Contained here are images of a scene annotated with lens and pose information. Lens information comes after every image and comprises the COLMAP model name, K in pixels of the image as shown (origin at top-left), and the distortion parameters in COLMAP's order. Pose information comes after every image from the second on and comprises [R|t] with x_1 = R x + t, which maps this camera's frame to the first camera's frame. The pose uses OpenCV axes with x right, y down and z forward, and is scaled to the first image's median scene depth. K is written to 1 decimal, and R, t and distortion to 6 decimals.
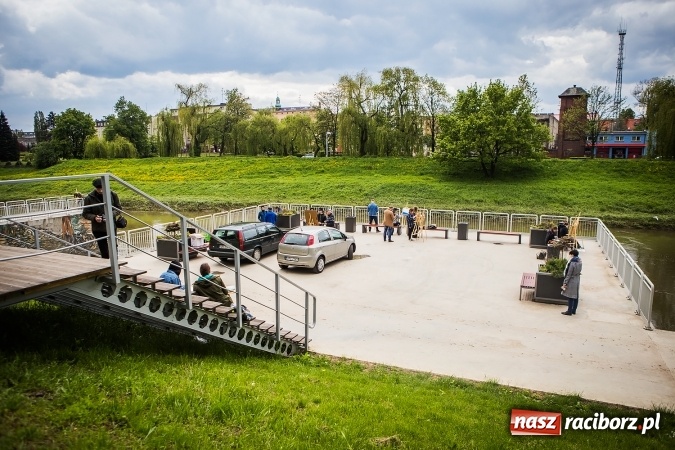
lens RADIAL K [[533.0, 0, 337.5], [0, 533.0, 225.1], [0, 0, 1]] dist [-0.036036, 0.017647]
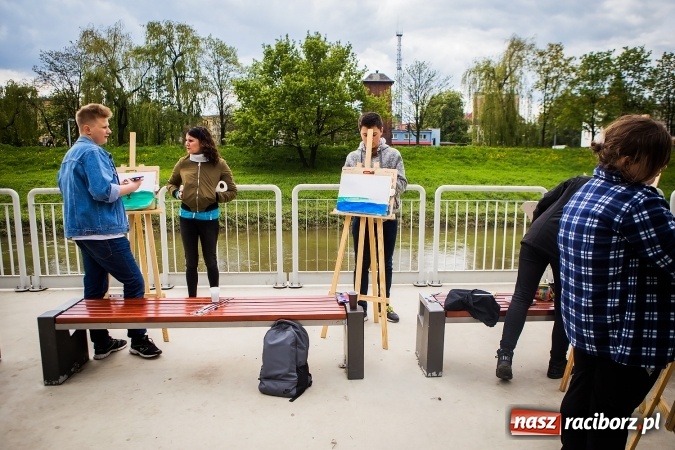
lens RADIAL K [[533.0, 0, 339.8], [0, 533.0, 221.9], [0, 0, 1]] dist [-0.036036, 0.017647]
pose [[0.907310, -0.044164, 0.418137, 0.011293], [0.057845, 0.998123, -0.020095, 0.001680], [-0.416465, 0.042419, 0.908161, 0.258505]]
